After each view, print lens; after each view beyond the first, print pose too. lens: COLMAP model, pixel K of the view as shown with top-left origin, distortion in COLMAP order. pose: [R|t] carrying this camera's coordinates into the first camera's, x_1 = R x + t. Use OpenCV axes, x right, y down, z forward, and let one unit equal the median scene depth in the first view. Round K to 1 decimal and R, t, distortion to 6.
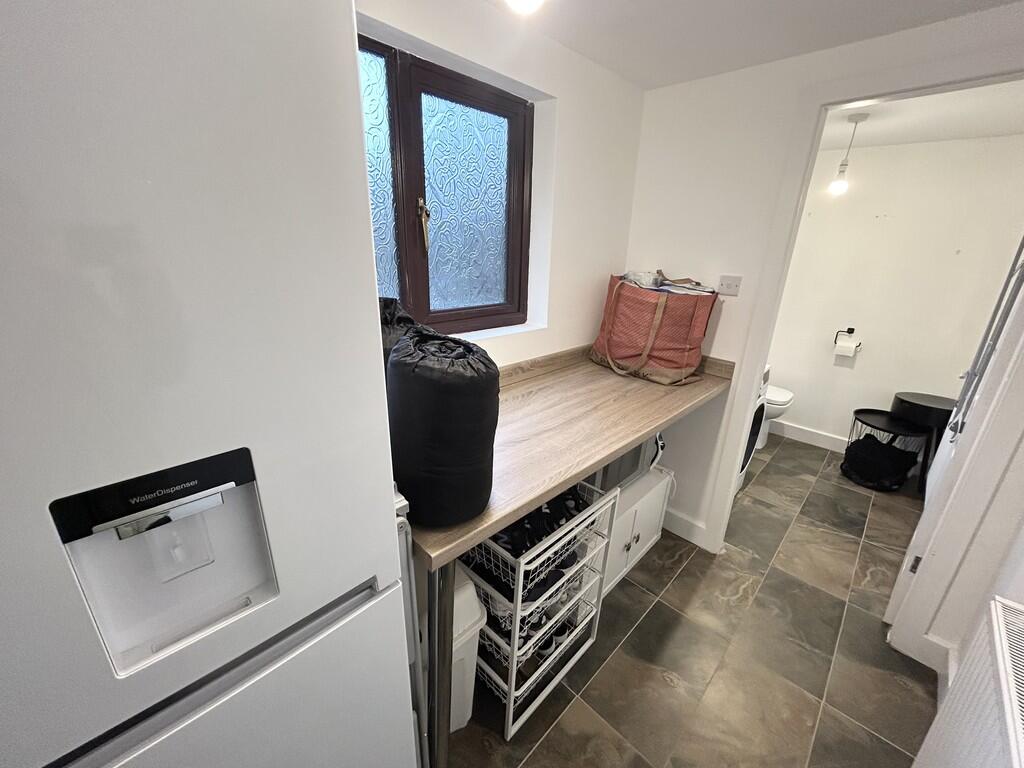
lens RADIAL K [[391.1, 0, 512.0], [0, 391.1, 384.0], [0, 0, 1]] dist [0.001260, 0.000083]
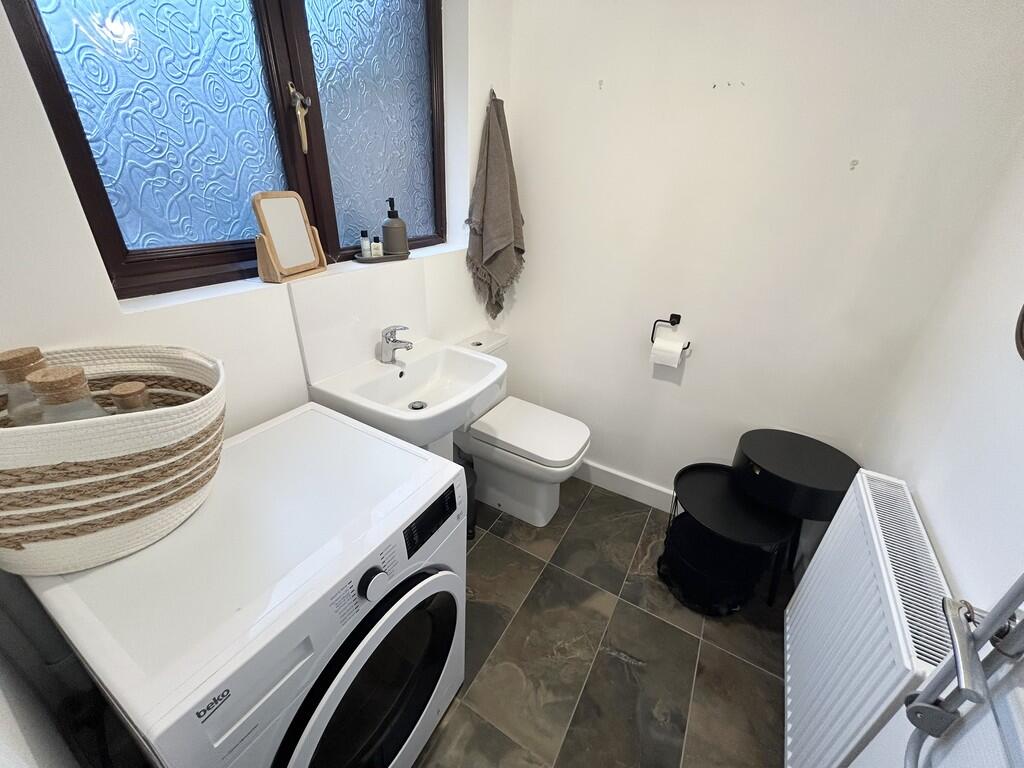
lens RADIAL K [[419.2, 0, 512.0], [0, 419.2, 384.0], [0, 0, 1]] dist [0.025471, 0.000048]
pose [[0.963649, -0.099247, 0.248052, 0.494325], [0.060311, 0.985286, 0.159918, -0.155243], [-0.260274, -0.139145, 0.955456, 0.489713]]
